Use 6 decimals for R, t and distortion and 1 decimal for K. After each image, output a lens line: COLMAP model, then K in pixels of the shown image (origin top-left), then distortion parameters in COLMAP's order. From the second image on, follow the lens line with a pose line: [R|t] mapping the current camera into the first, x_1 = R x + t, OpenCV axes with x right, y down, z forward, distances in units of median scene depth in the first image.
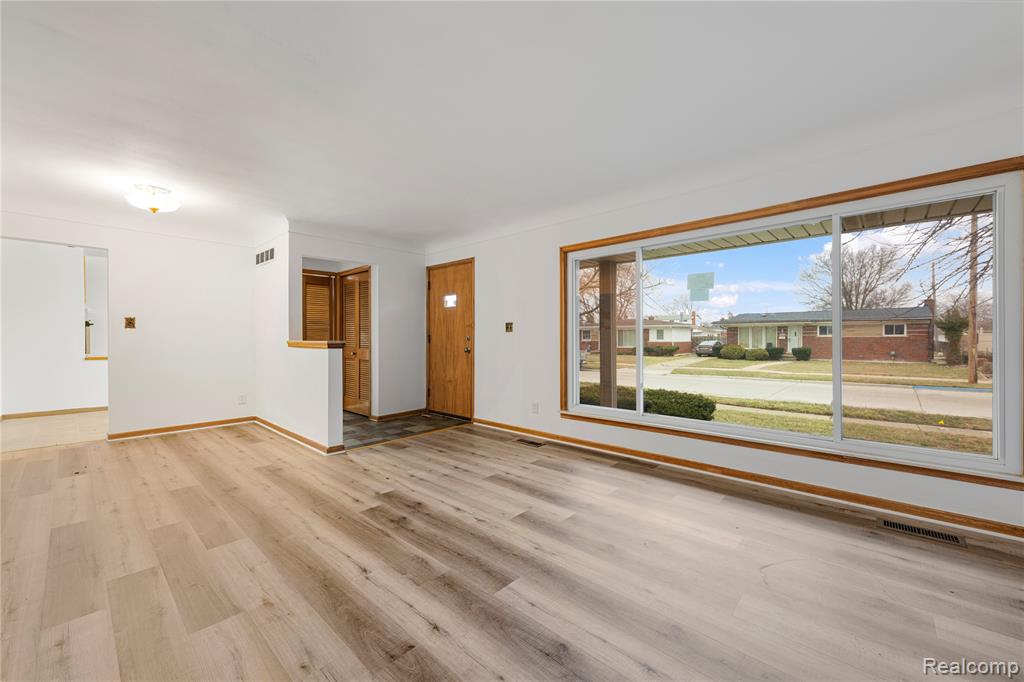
lens RADIAL K [[404.3, 0, 509.3], [0, 404.3, 340.3], [0, 0, 1]] dist [0.007709, -0.001016]
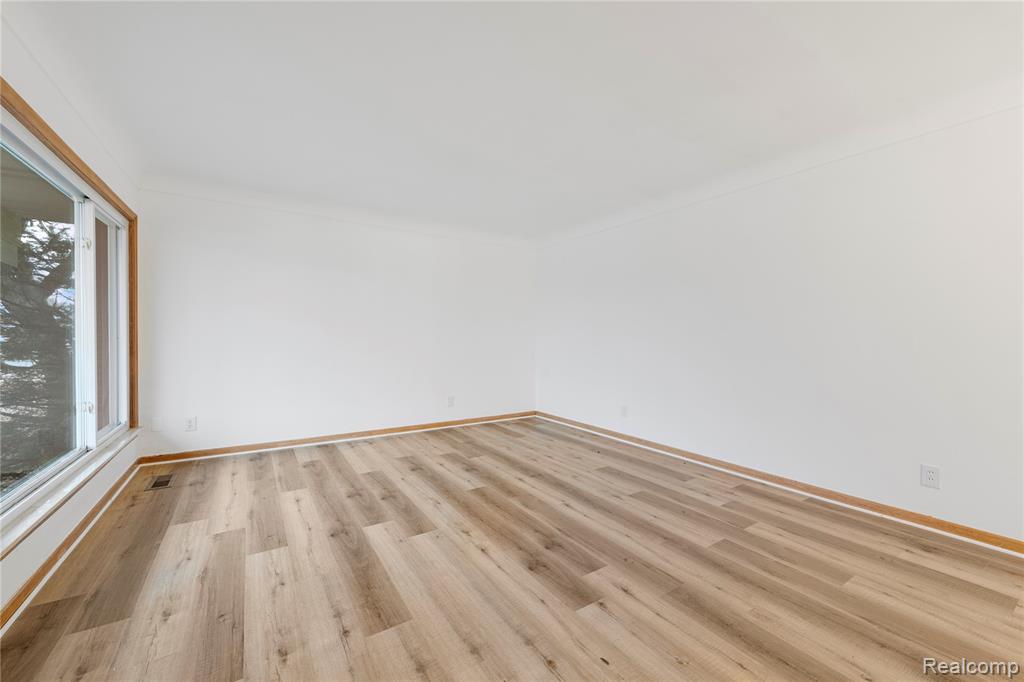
lens RADIAL K [[404.3, 0, 512.7], [0, 404.3, 339.0], [0, 0, 1]] dist [0.007709, -0.001016]
pose [[-0.969836, -0.005335, 0.243699, -0.403862], [-0.002297, 0.999916, 0.012748, -0.015665], [-0.243746, 0.011804, -0.969767, 1.886886]]
